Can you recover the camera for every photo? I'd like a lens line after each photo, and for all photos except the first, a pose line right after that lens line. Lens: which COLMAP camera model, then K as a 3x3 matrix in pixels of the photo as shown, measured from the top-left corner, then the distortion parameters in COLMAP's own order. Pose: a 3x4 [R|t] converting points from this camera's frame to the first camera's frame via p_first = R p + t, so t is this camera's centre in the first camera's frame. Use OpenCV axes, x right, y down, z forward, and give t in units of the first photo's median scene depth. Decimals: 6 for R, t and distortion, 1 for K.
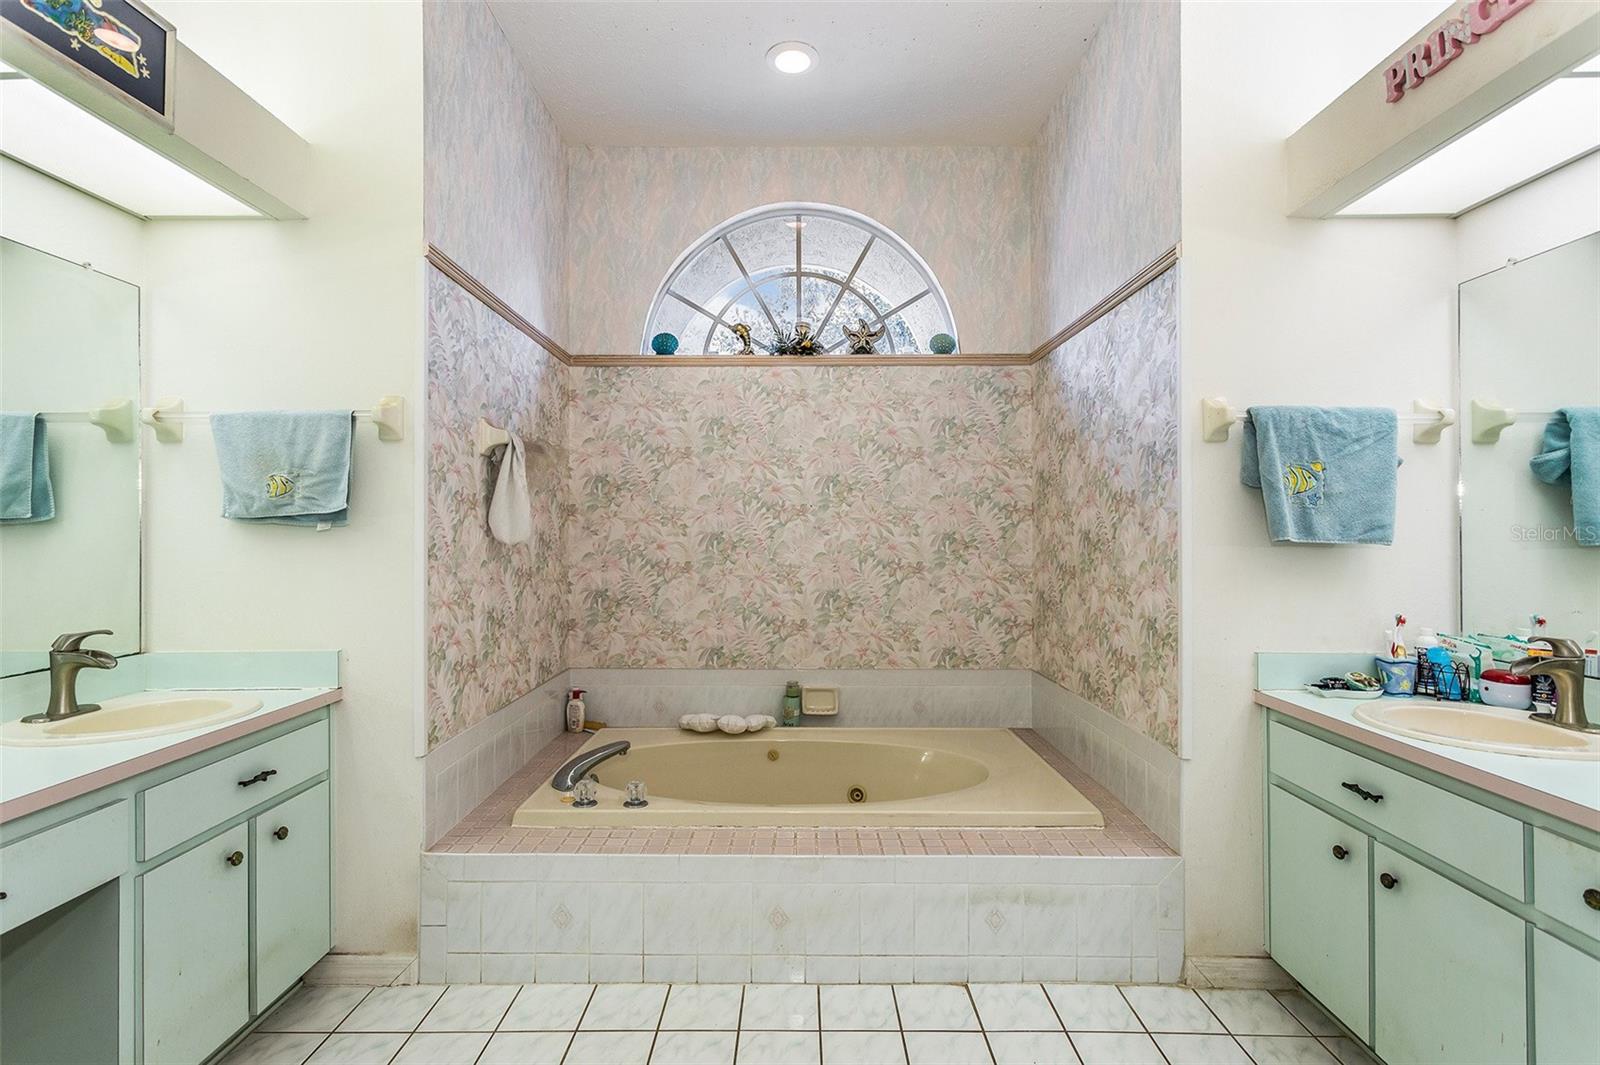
lens RADIAL K [[773.3, 0, 791.6], [0, 773.3, 532.4], [0, 0, 1]] dist [0.004998, 0.001641]
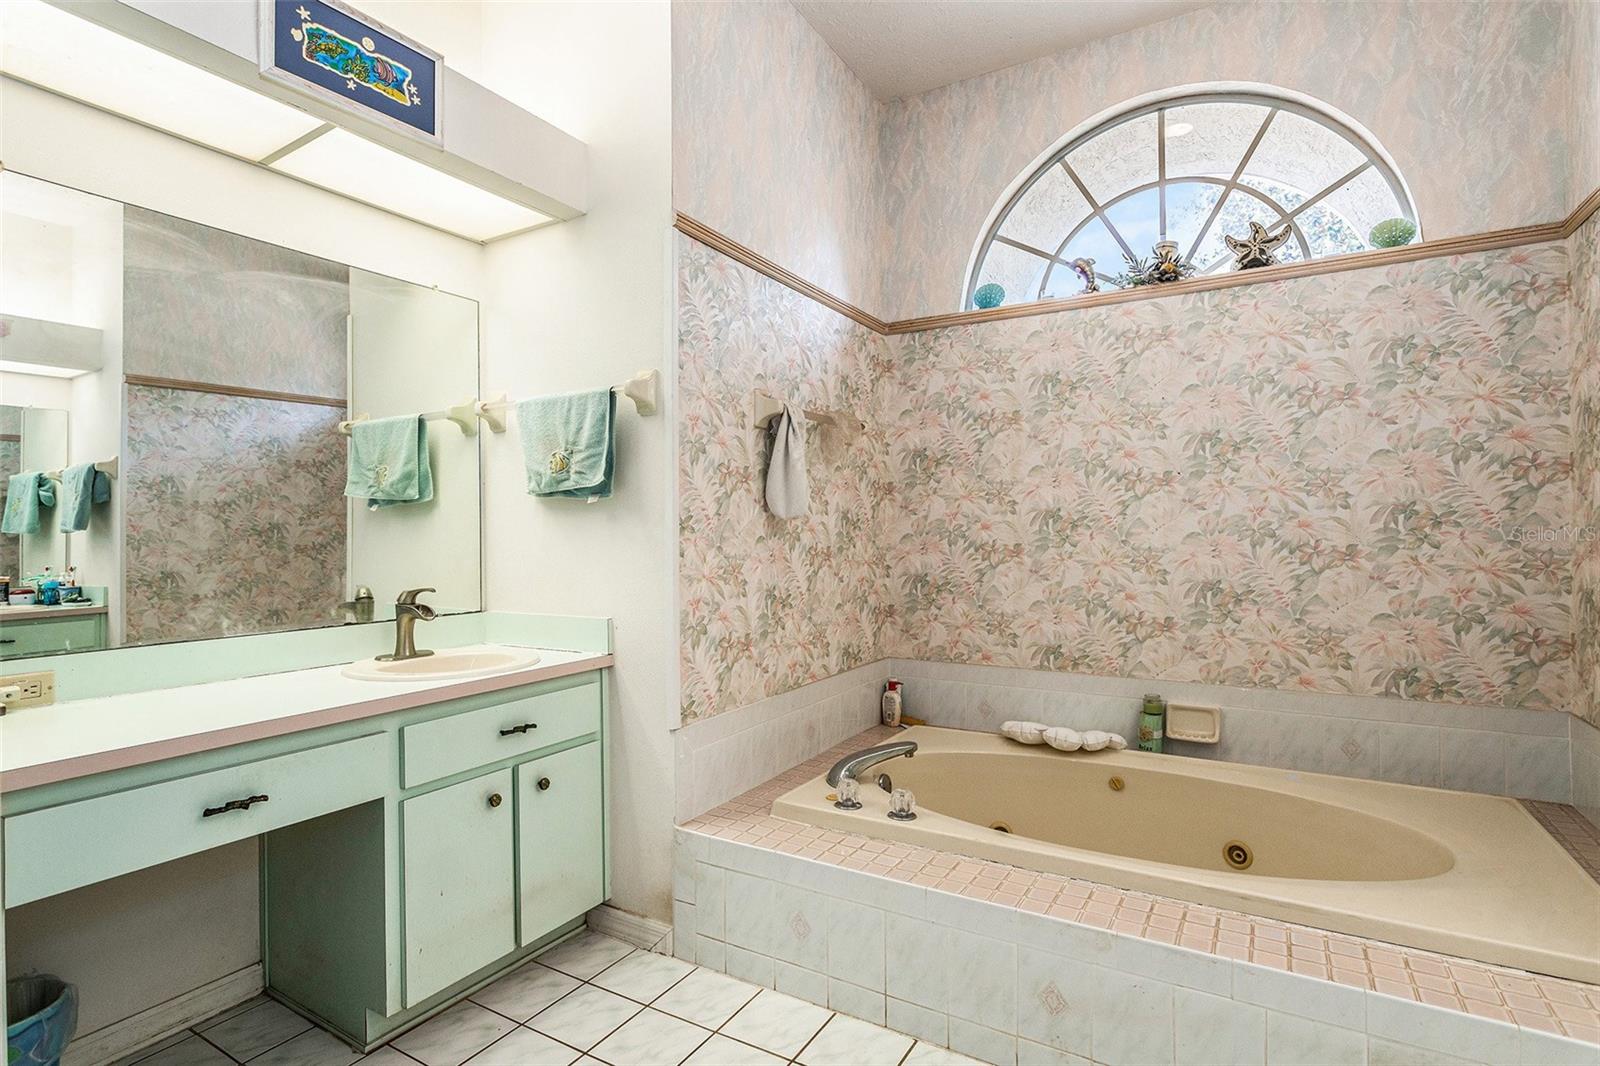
lens RADIAL K [[769.1, 0, 800.0], [0, 769.1, 533.0], [0, 0, 1]] dist [-0.017442, 0.010997]
pose [[0.855928, -0.009921, -0.517000, 0.129554], [0.011047, 0.999939, -0.000899, 0.030735], [0.516977, -0.004942, 0.855985, 0.184261]]
